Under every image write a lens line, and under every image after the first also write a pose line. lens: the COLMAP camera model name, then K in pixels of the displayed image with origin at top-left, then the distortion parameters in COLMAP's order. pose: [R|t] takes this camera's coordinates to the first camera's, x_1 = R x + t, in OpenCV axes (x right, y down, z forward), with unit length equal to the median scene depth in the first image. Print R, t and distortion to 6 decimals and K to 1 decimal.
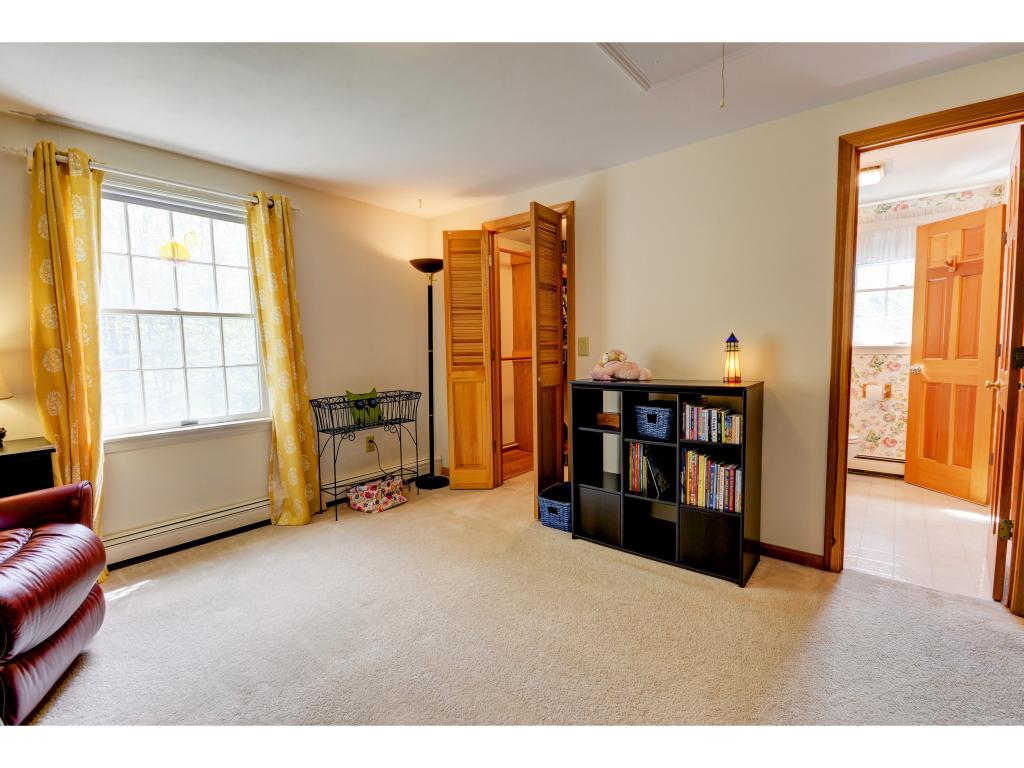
lens RADIAL K [[461.9, 0, 512.0], [0, 461.9, 384.0], [0, 0, 1]] dist [-0.001800, -0.000555]
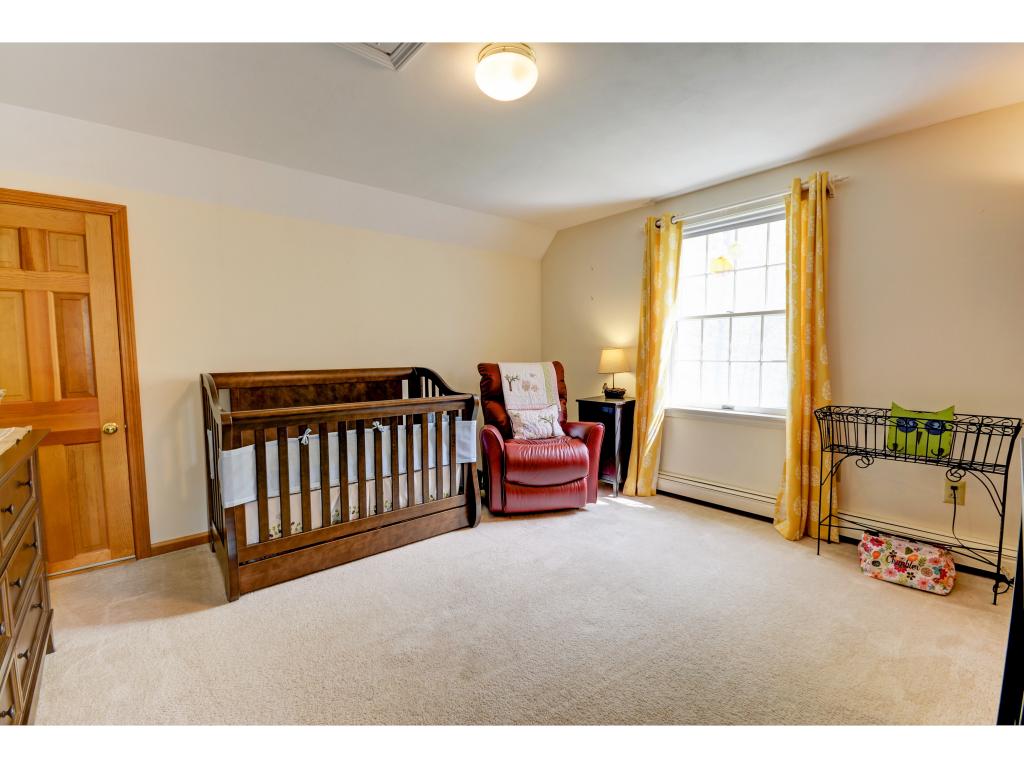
lens RADIAL K [[461.9, 0, 512.0], [0, 461.9, 384.0], [0, 0, 1]] dist [-0.001800, -0.000555]
pose [[-0.175063, 0.090758, -0.980365, 0.529421], [-0.062783, 0.992687, 0.103110, -0.059983], [0.982553, 0.079601, -0.168085, 0.621928]]
